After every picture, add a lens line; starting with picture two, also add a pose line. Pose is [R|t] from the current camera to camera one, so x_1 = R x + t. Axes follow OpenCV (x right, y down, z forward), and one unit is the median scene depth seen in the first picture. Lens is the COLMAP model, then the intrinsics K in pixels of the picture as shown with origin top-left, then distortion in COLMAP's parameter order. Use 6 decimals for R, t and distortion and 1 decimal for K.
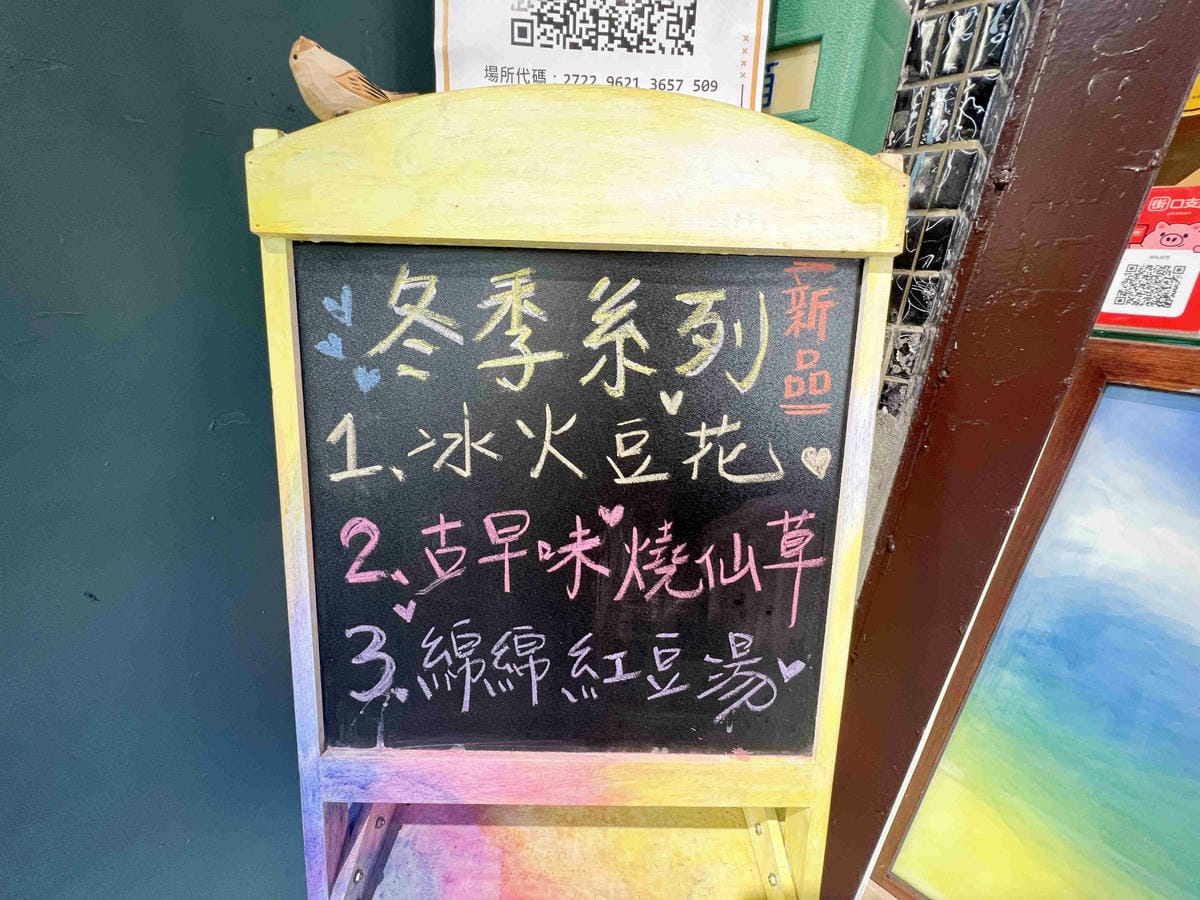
lens RADIAL K [[479.0, 0, 600.6], [0, 479.0, 453.9], [0, 0, 1]] dist [-0.005902, 0.001456]
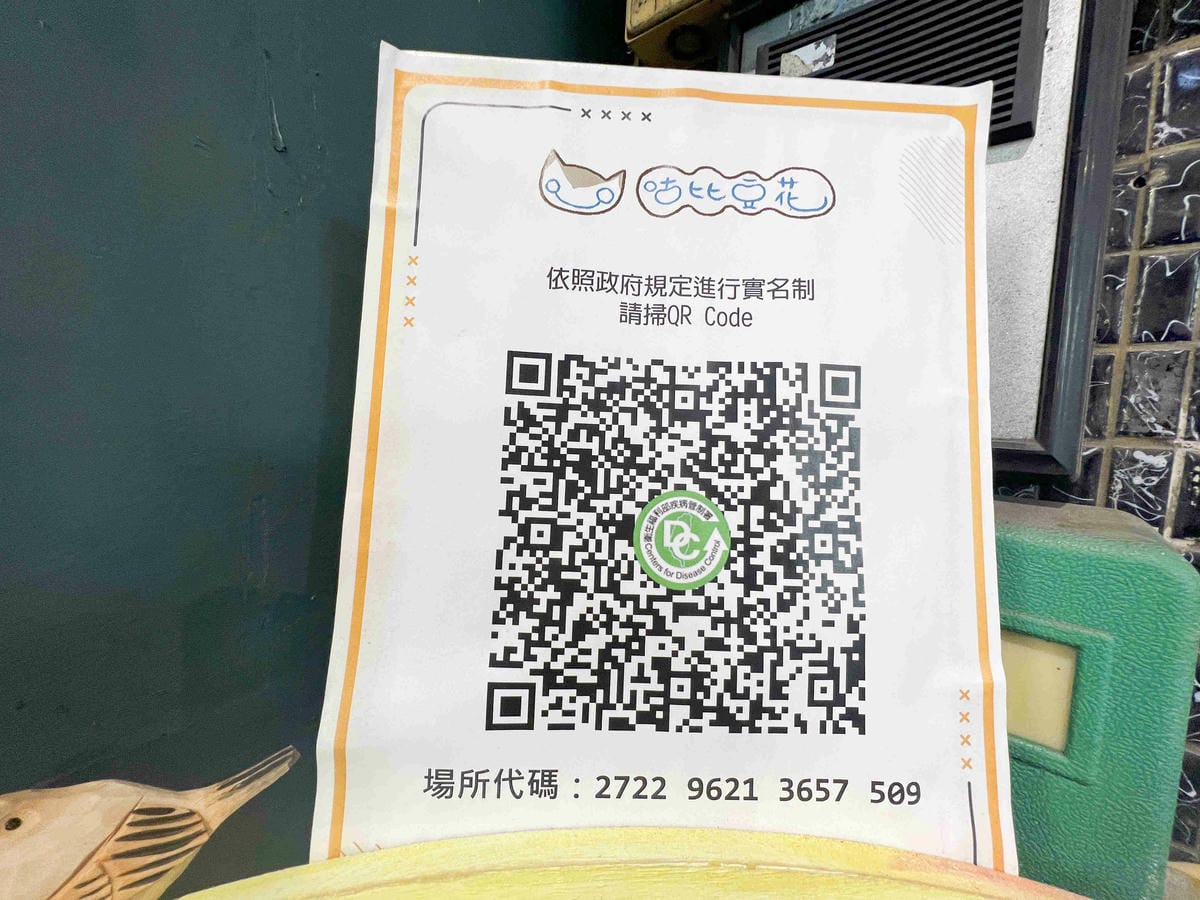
lens RADIAL K [[488.0, 0, 600.2], [0, 488.0, 452.2], [0, 0, 1]] dist [-0.003207, 0.000637]
pose [[0.999515, 0.001116, 0.031115, -0.090324], [0.008286, 0.953783, -0.300381, -0.972459], [-0.030012, 0.300493, 0.953312, 0.458937]]
